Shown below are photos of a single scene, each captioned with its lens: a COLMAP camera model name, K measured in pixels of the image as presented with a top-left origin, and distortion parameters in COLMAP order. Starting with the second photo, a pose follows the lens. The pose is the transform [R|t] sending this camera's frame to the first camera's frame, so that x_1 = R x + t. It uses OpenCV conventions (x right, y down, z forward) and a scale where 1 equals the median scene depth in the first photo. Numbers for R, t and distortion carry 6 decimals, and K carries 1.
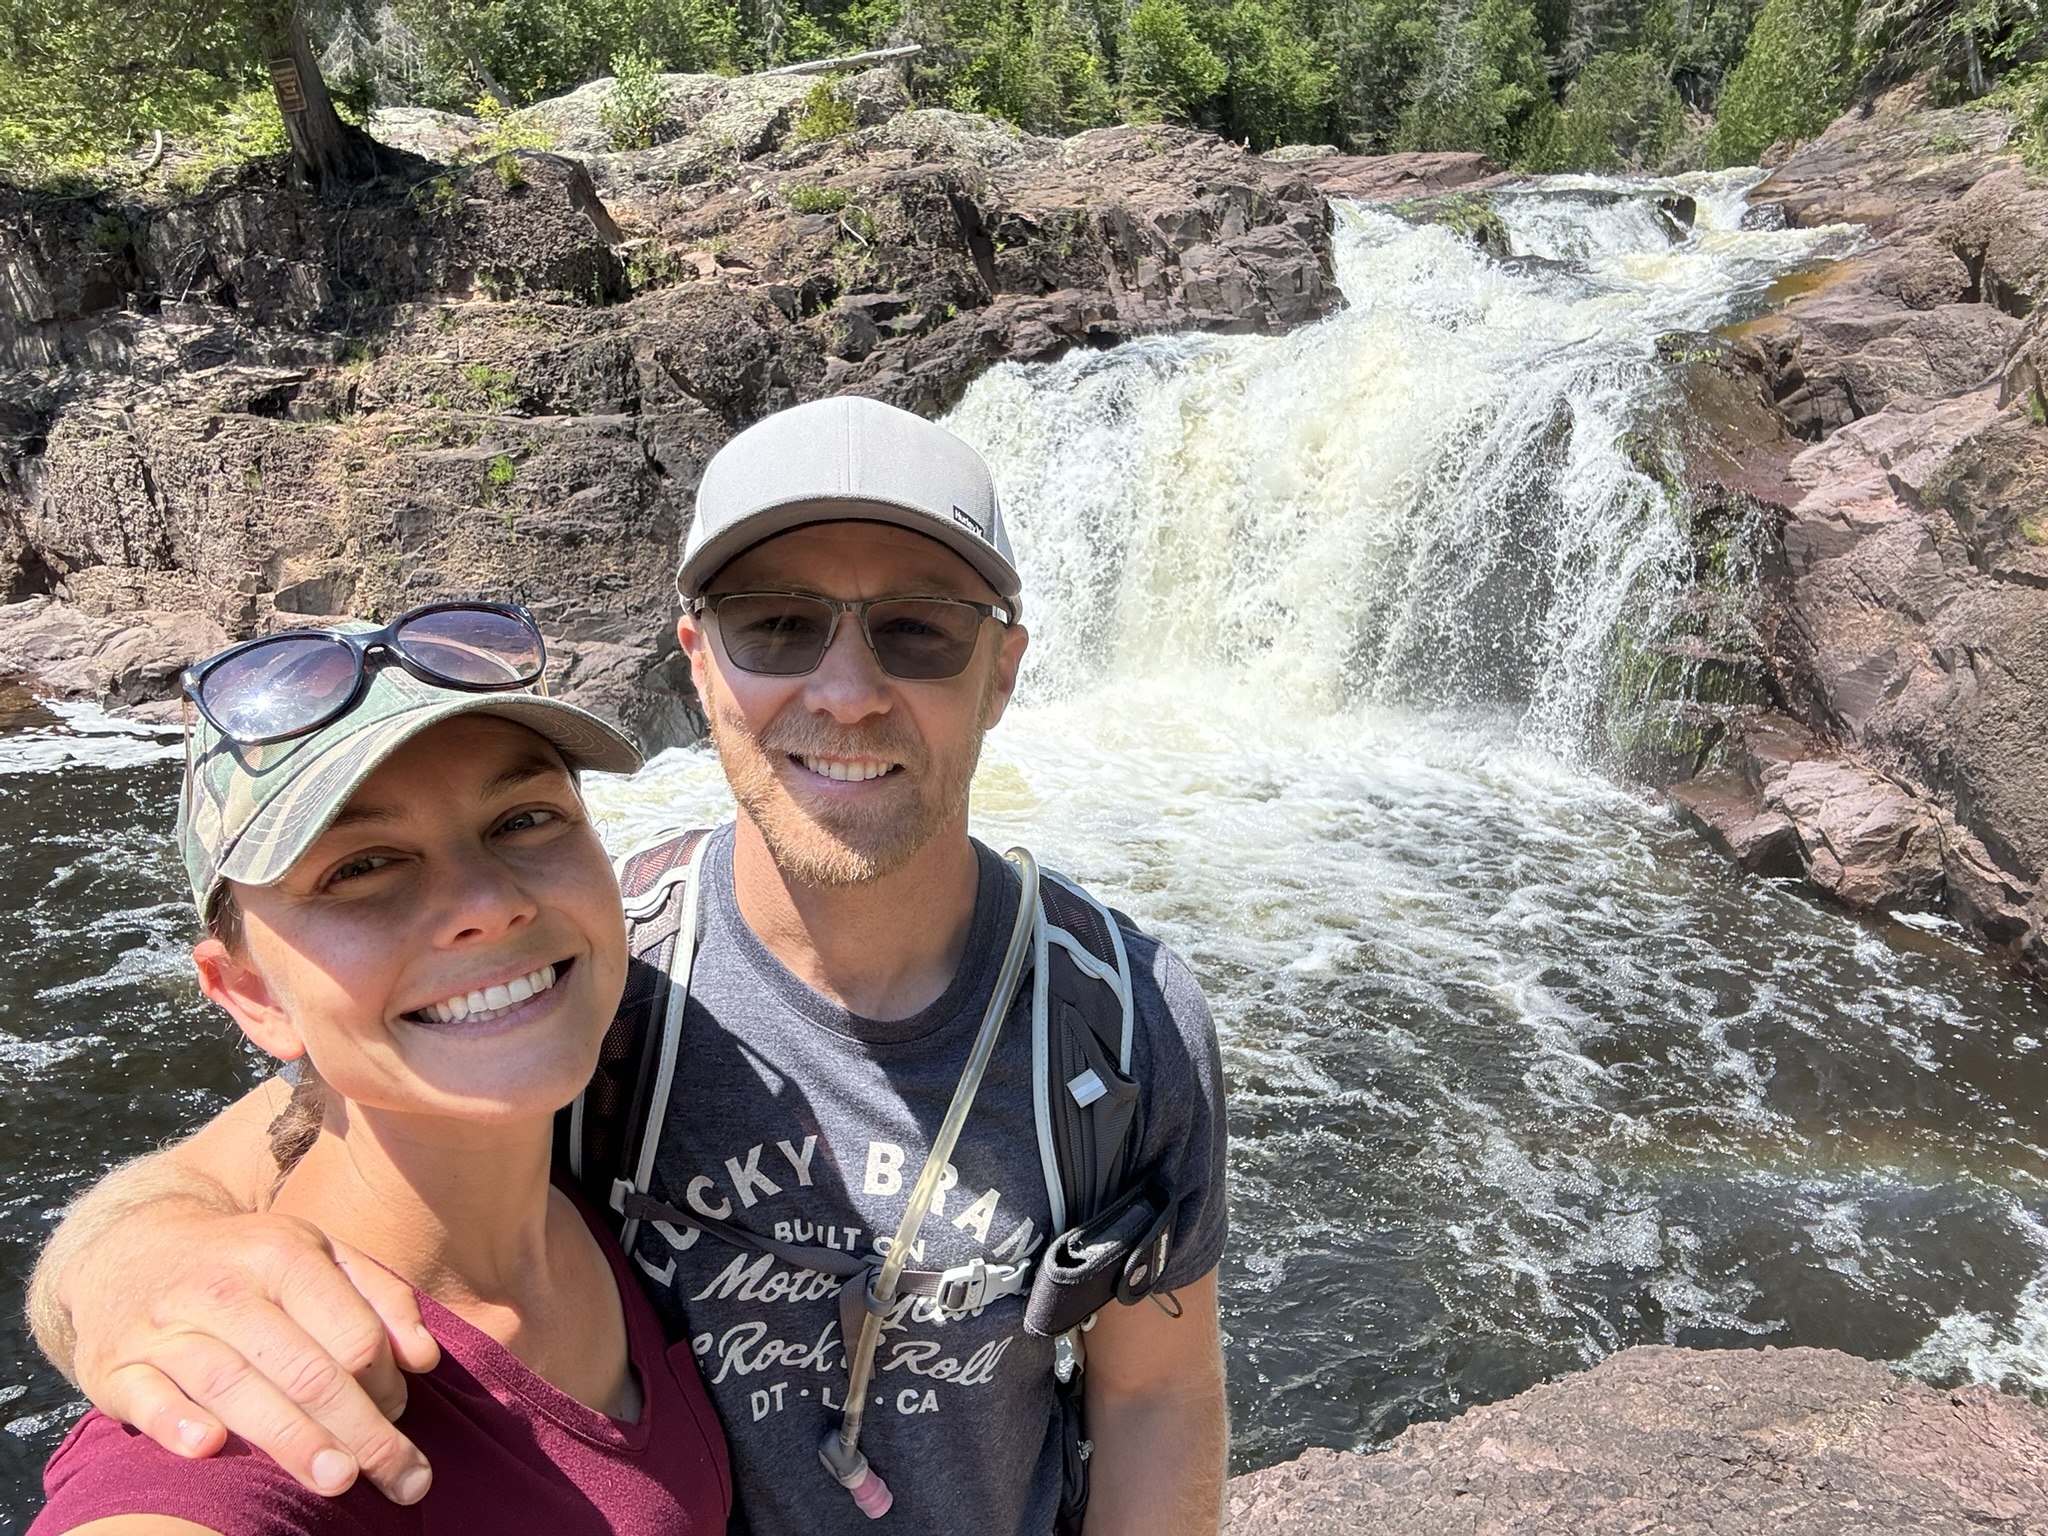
lens RADIAL K [[1454.8, 0, 1024.0], [0, 1454.8, 768.0], [0, 0, 1]] dist [0.139751, -0.227708]
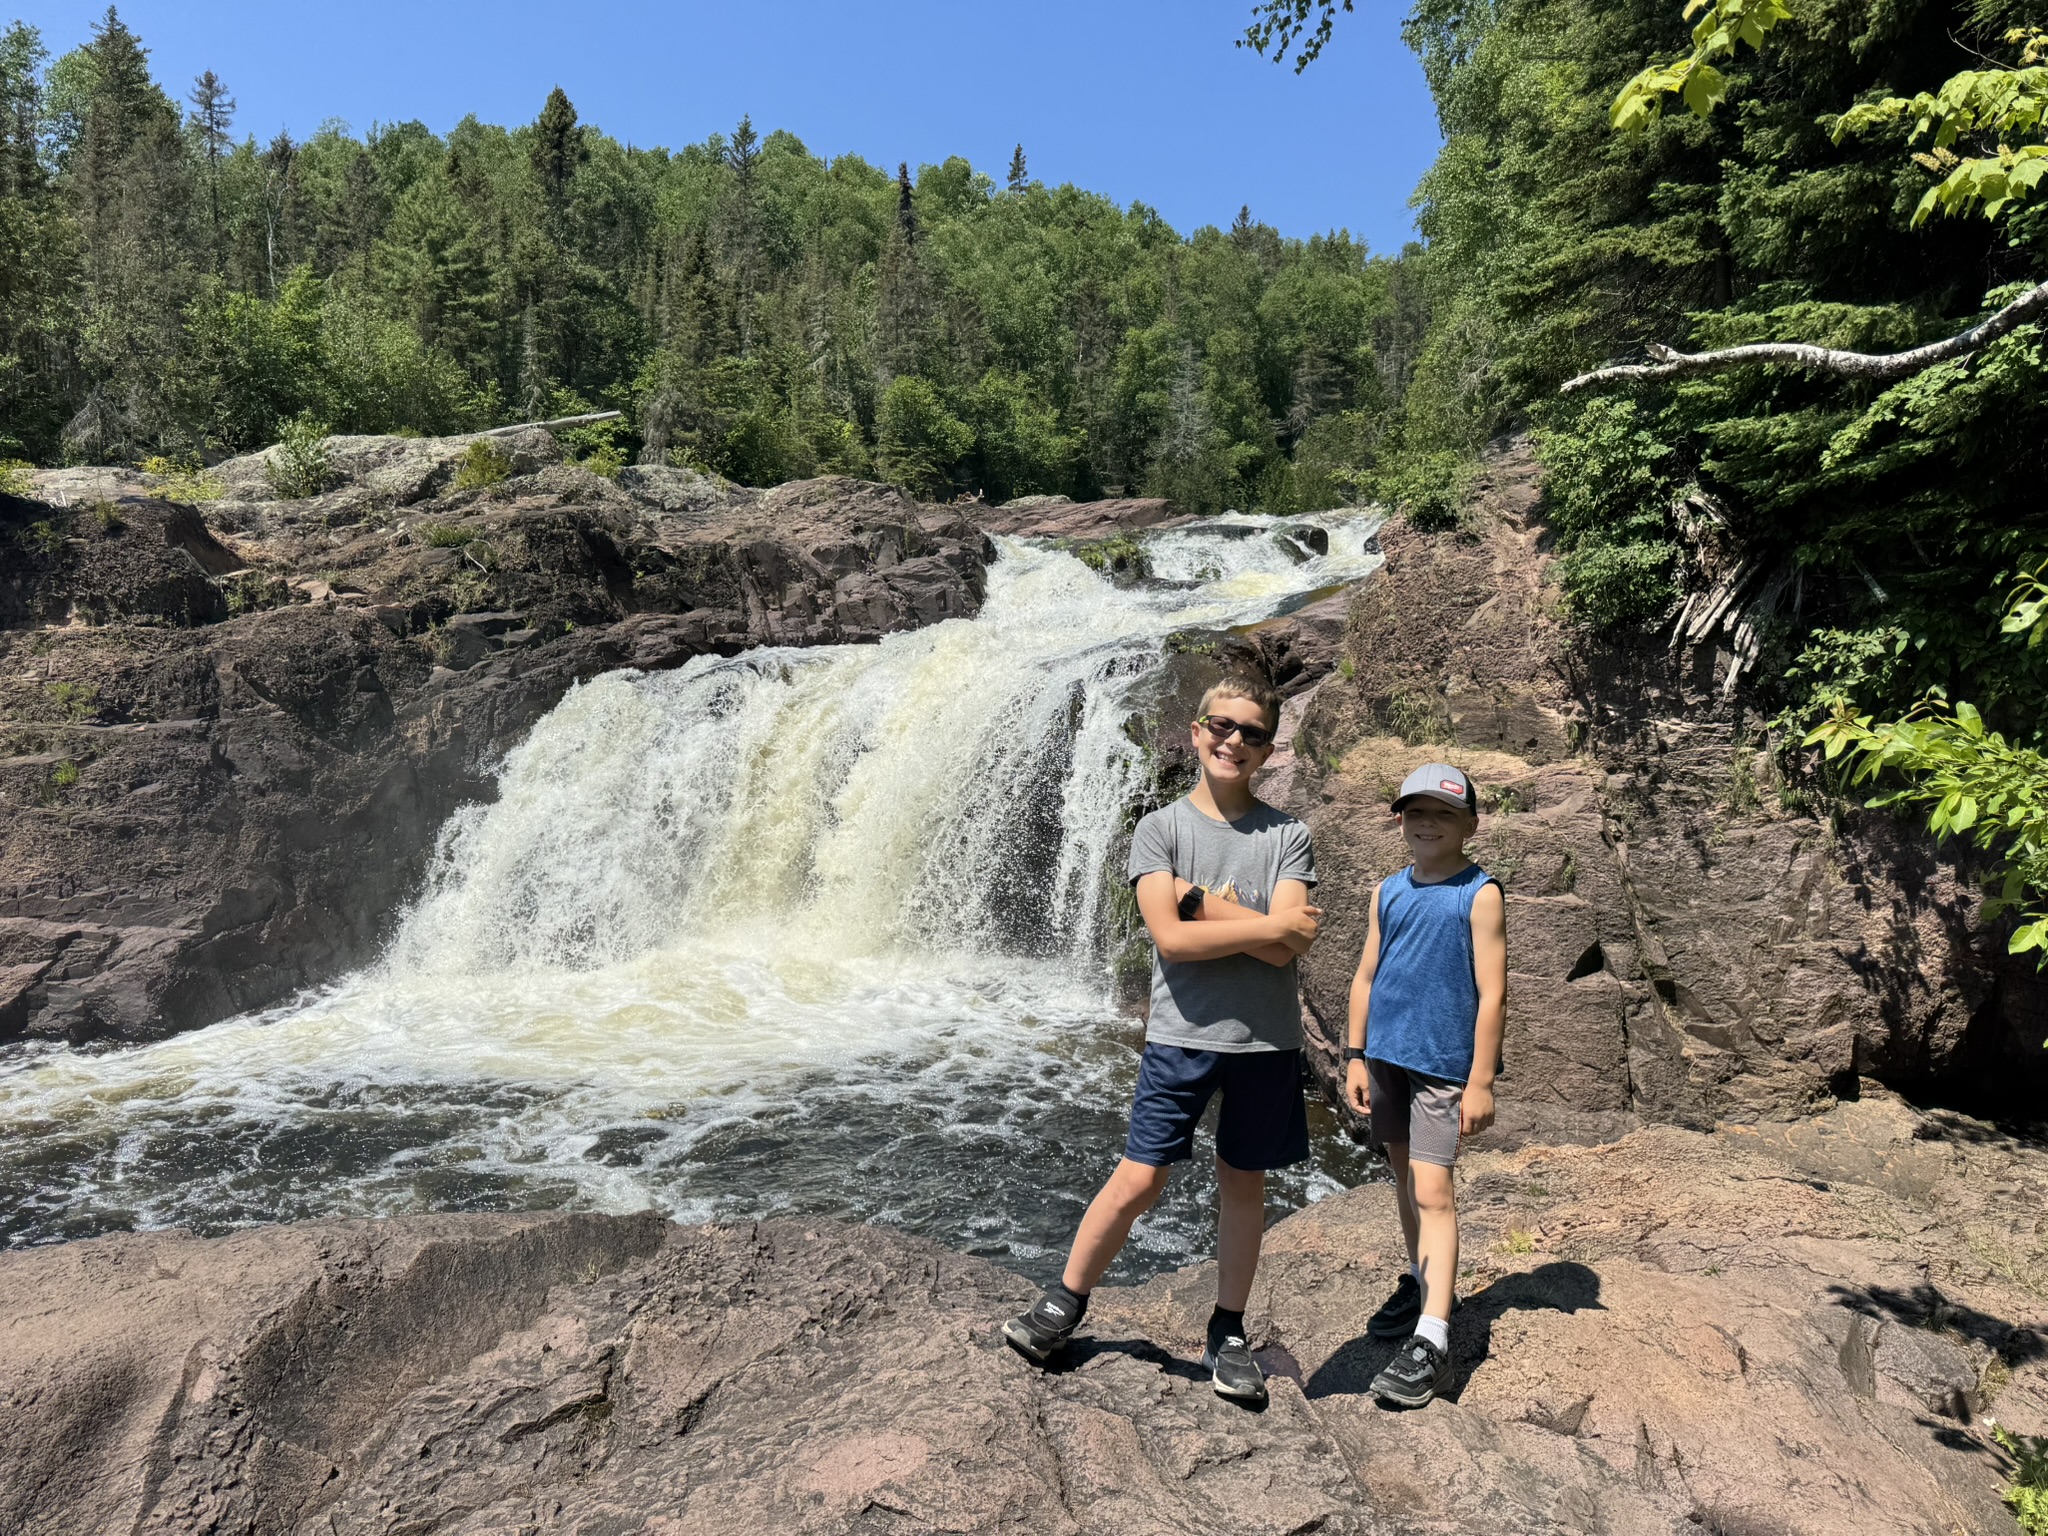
lens RADIAL K [[1450.6, 0, 1024.0], [0, 1450.6, 768.0], [0, 0, 1]] dist [0.157120, -0.219703]
pose [[0.992642, -0.037635, 0.115093, 0.153970], [0.061476, 0.975500, -0.211234, 0.048381], [-0.104323, 0.216755, 0.970636, -0.089622]]
